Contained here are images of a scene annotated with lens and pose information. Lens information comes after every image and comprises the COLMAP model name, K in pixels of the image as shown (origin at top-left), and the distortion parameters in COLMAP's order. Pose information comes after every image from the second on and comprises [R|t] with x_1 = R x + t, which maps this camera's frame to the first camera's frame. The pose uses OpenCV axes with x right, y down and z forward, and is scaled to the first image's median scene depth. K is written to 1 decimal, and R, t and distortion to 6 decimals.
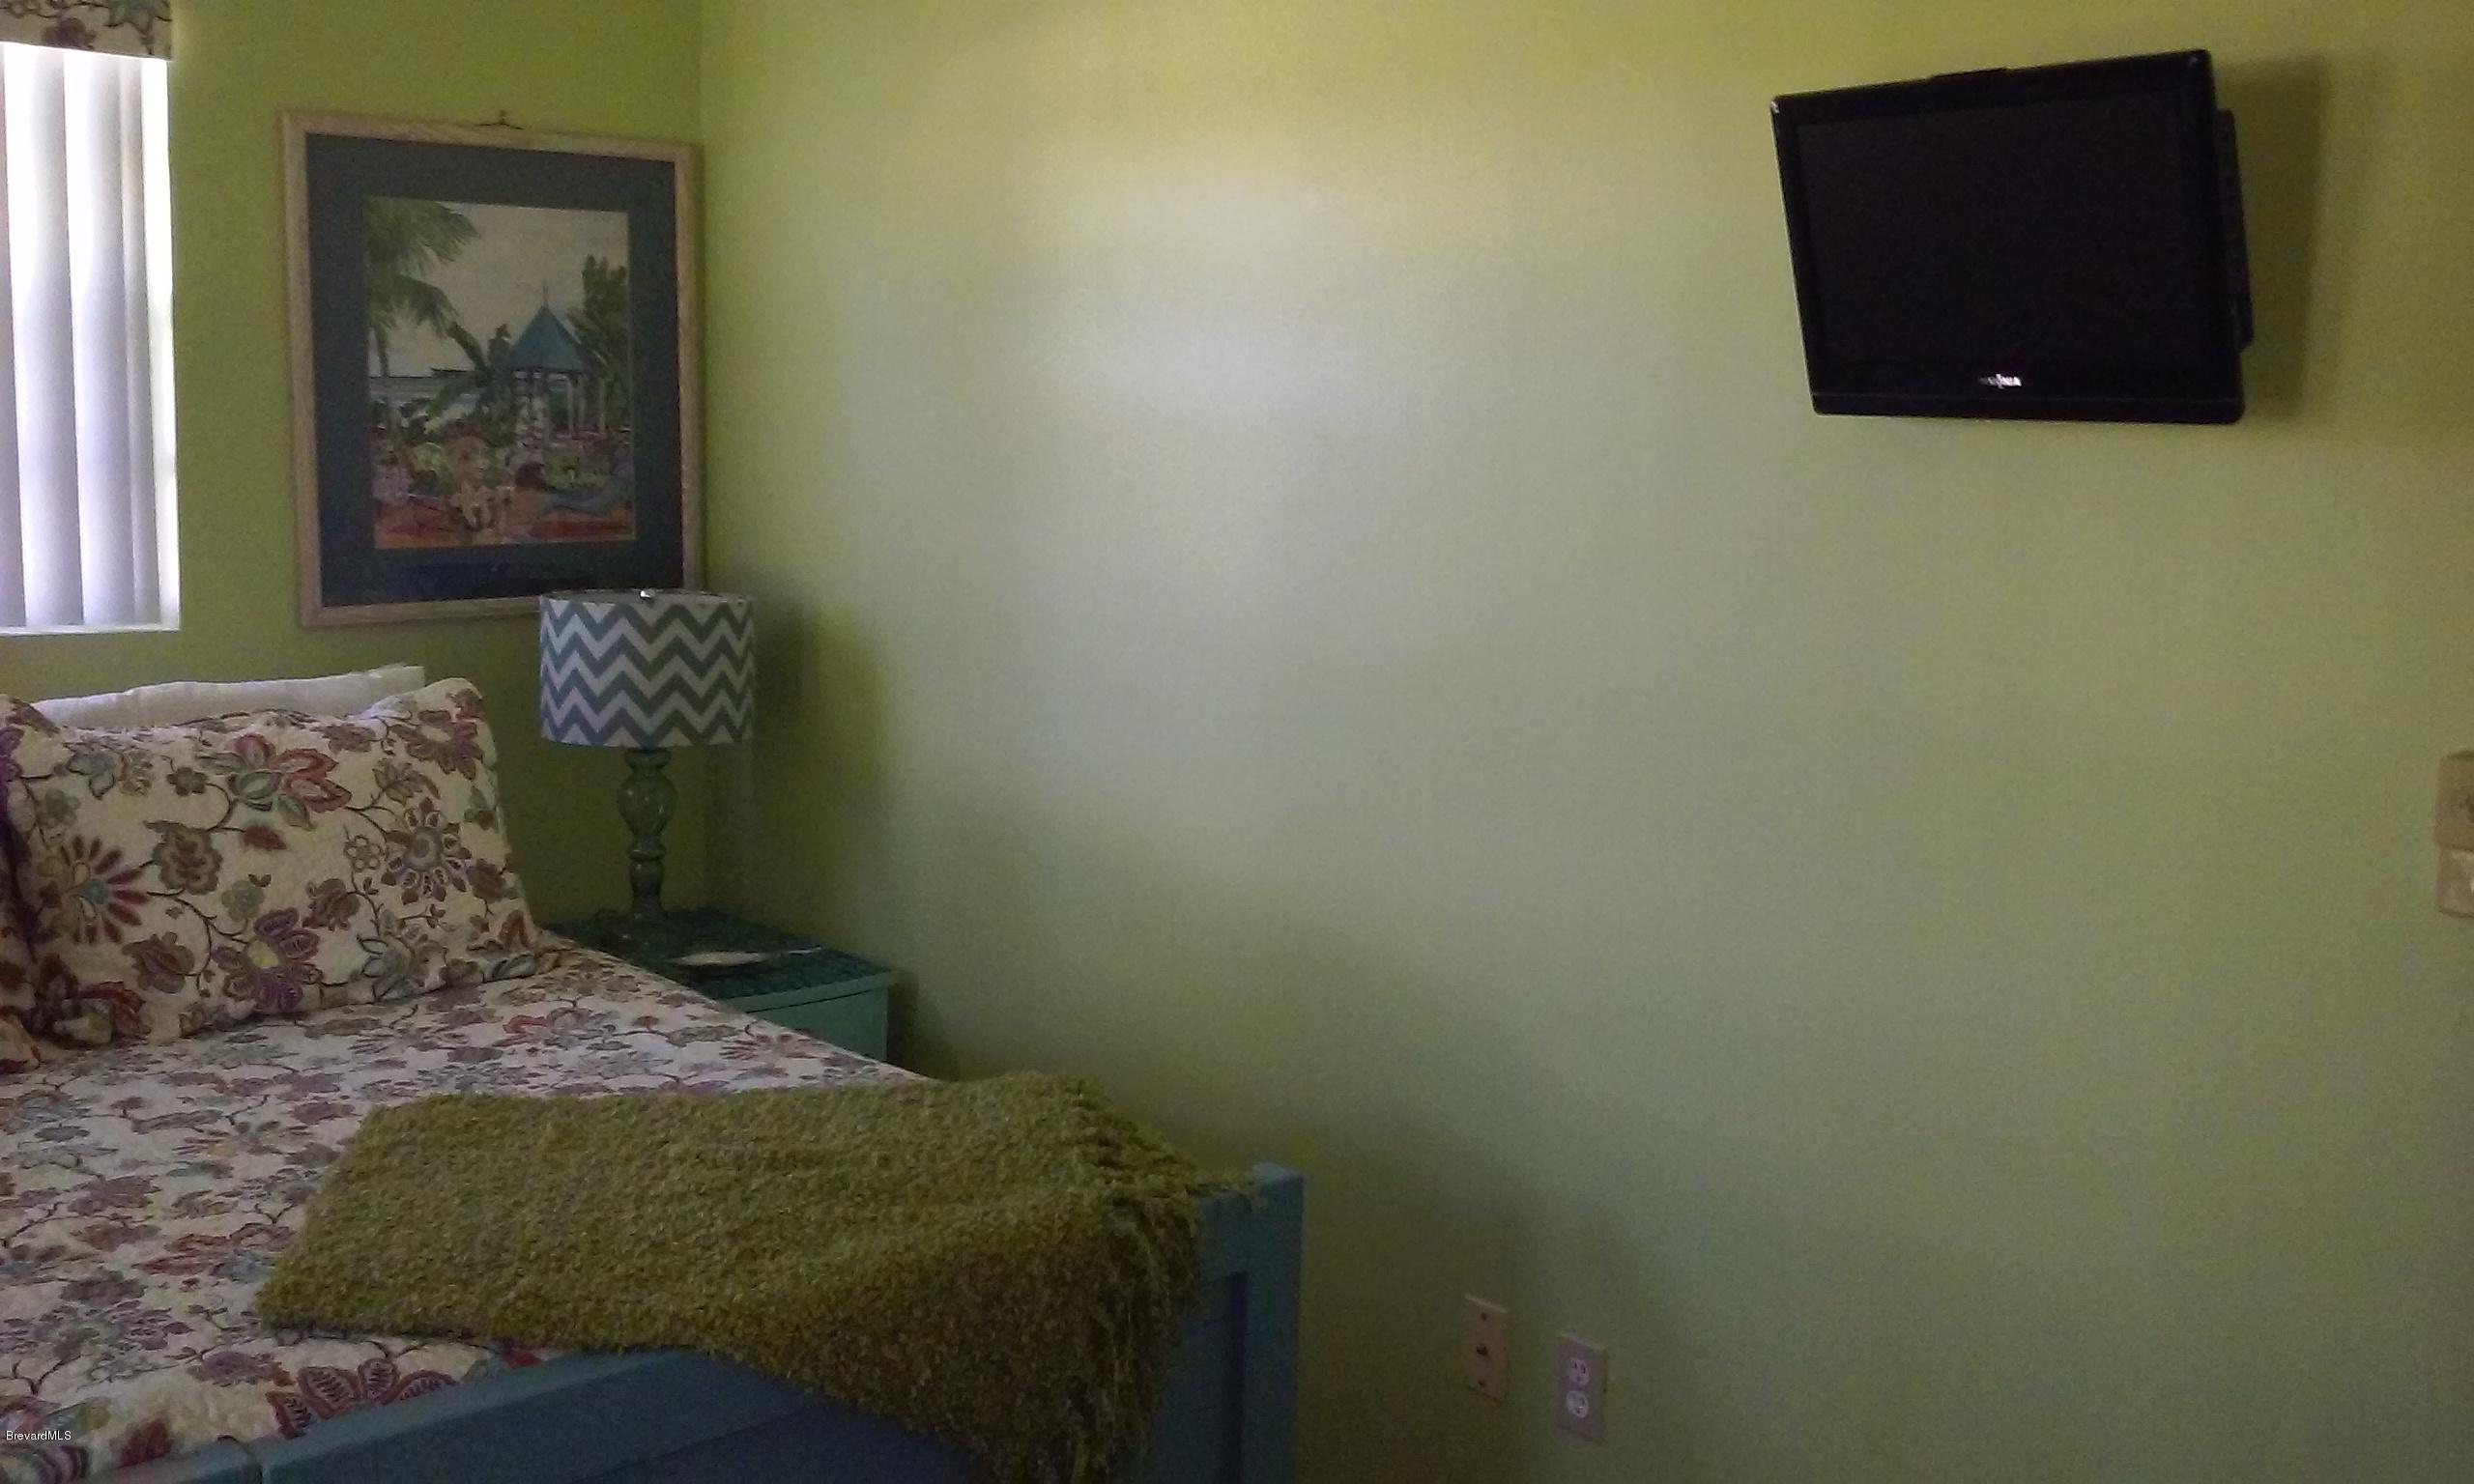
lens RADIAL K [[2420.3, 0, 1233.0], [0, 2420.3, 726.3], [0, 0, 1]] dist [0.067414, -0.172061]
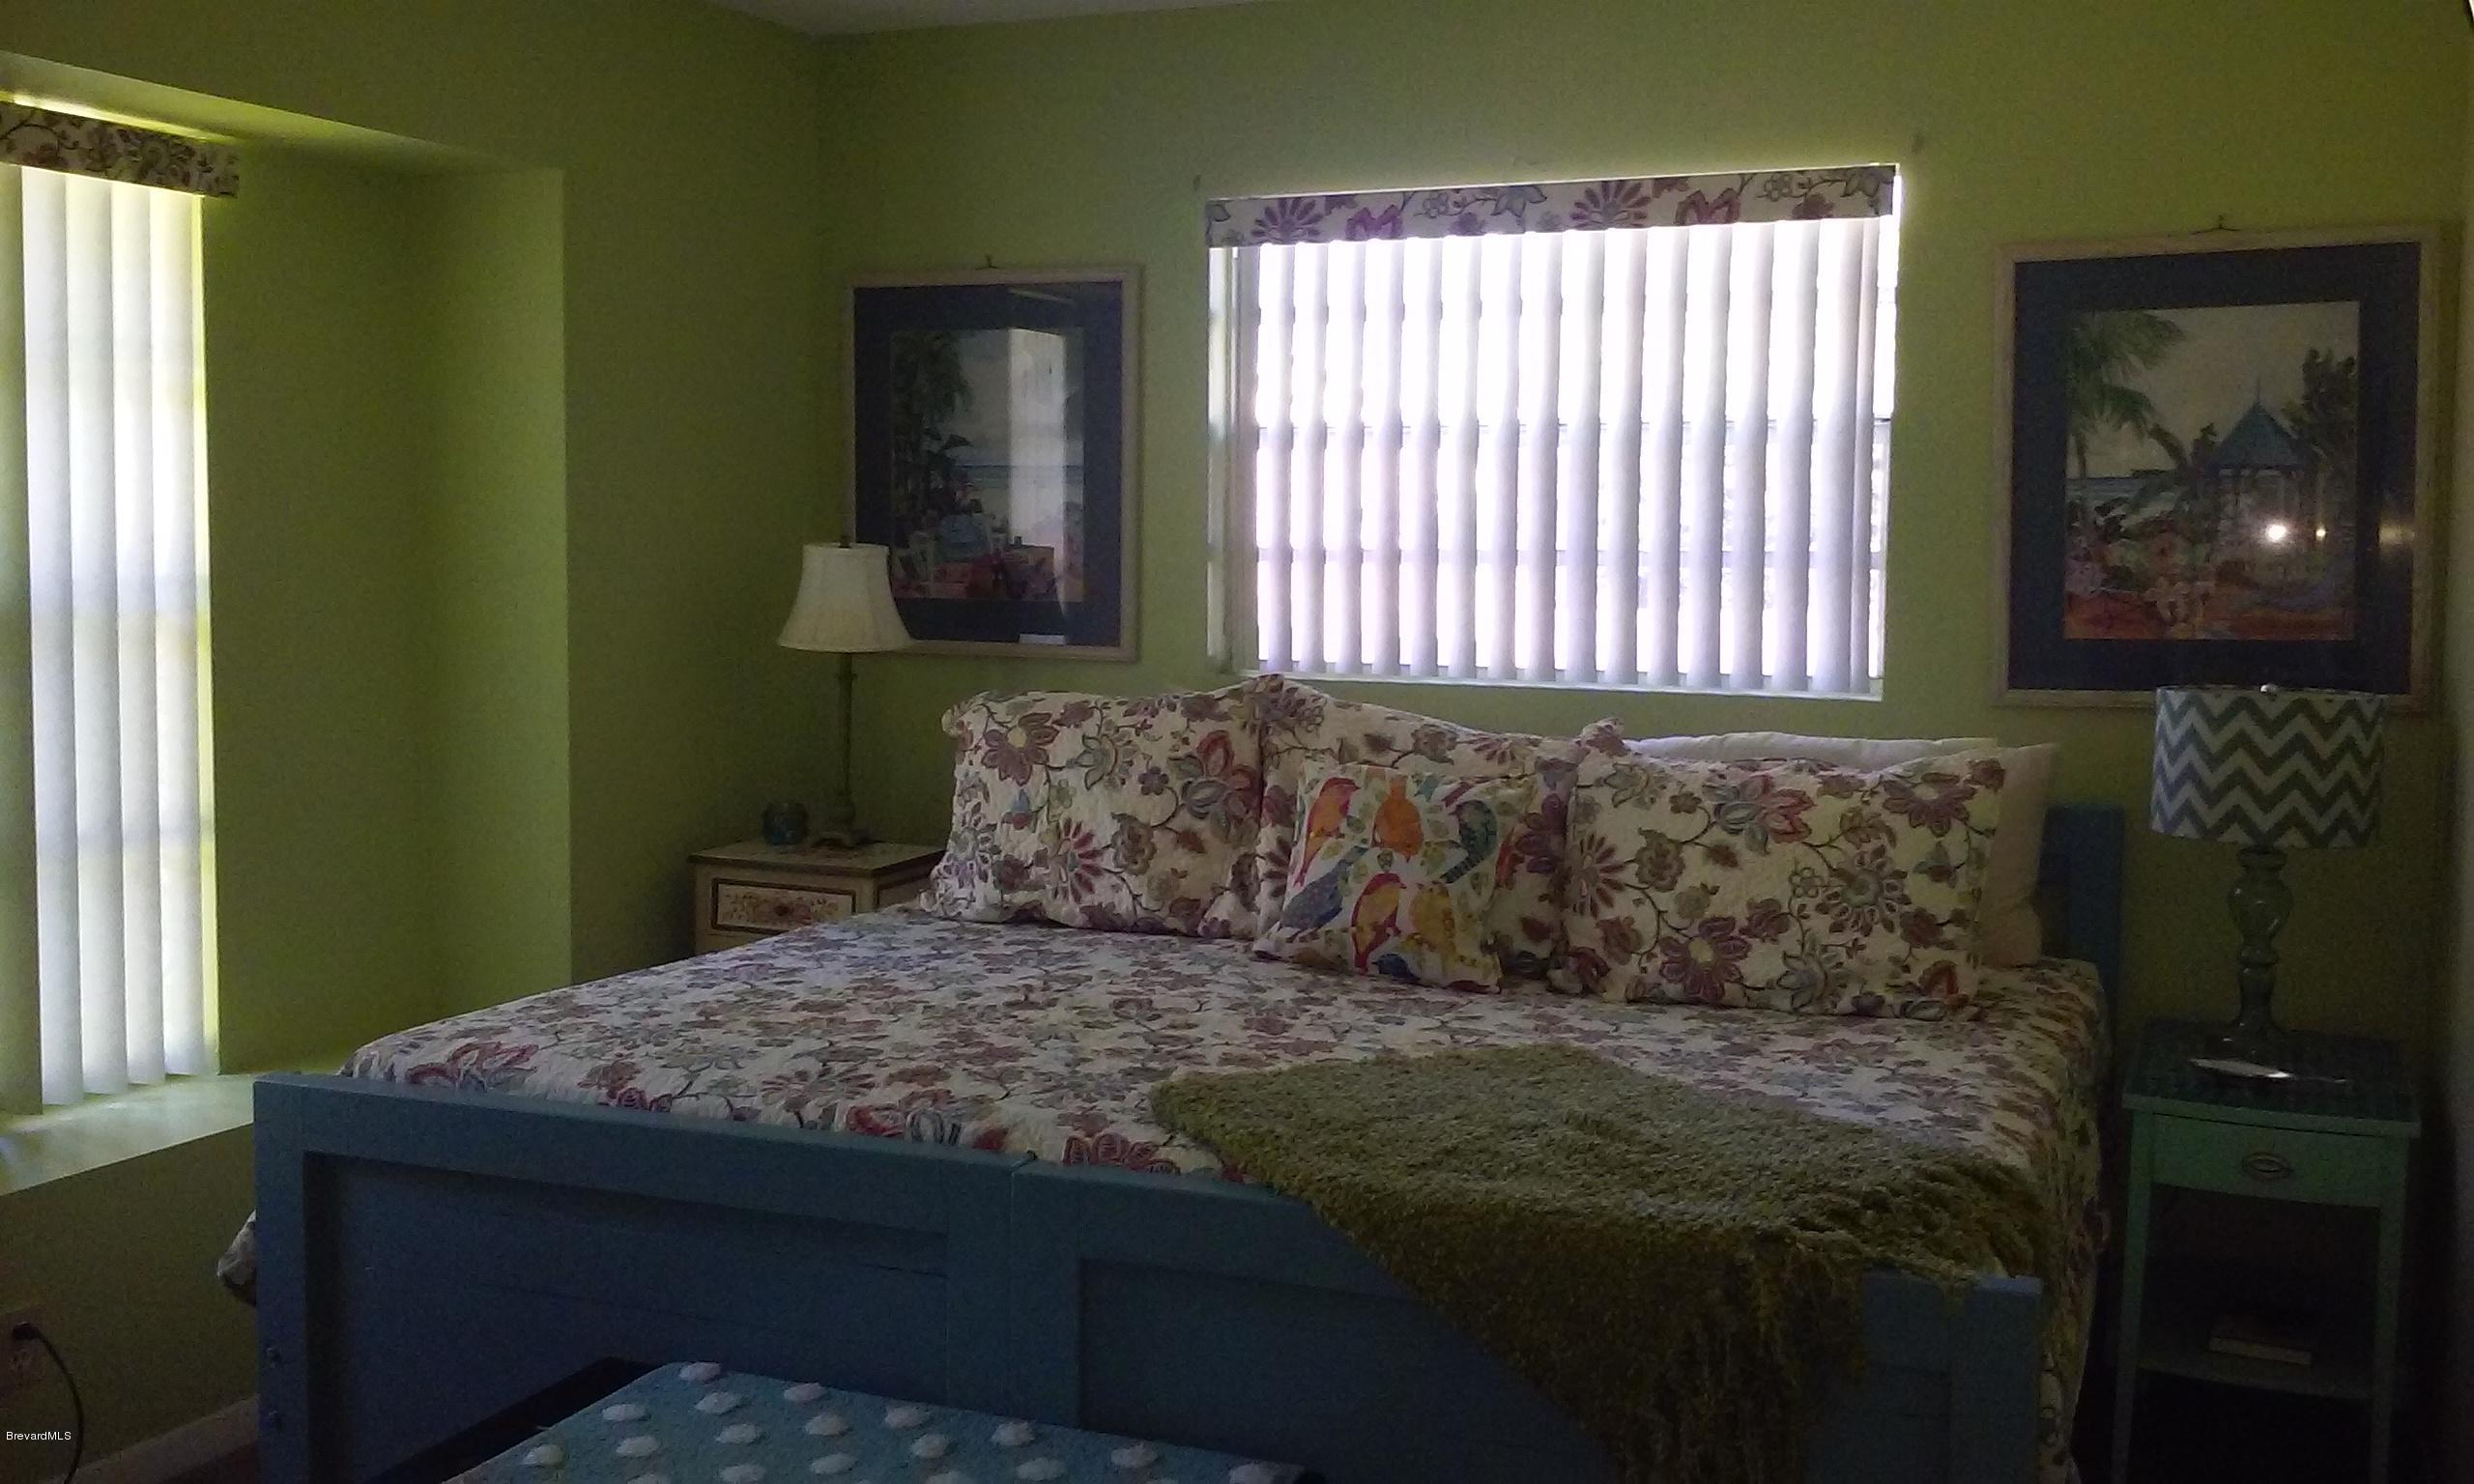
lens RADIAL K [[2420.3, 0, 1233.0], [0, 2420.3, 726.3], [0, 0, 1]] dist [0.067414, -0.172061]
pose [[0.408264, 0.049226, -0.911536, 0.552968], [-0.118403, 0.992965, 0.000592, 0.009843], [0.905152, 0.107687, 0.411221, 0.265504]]
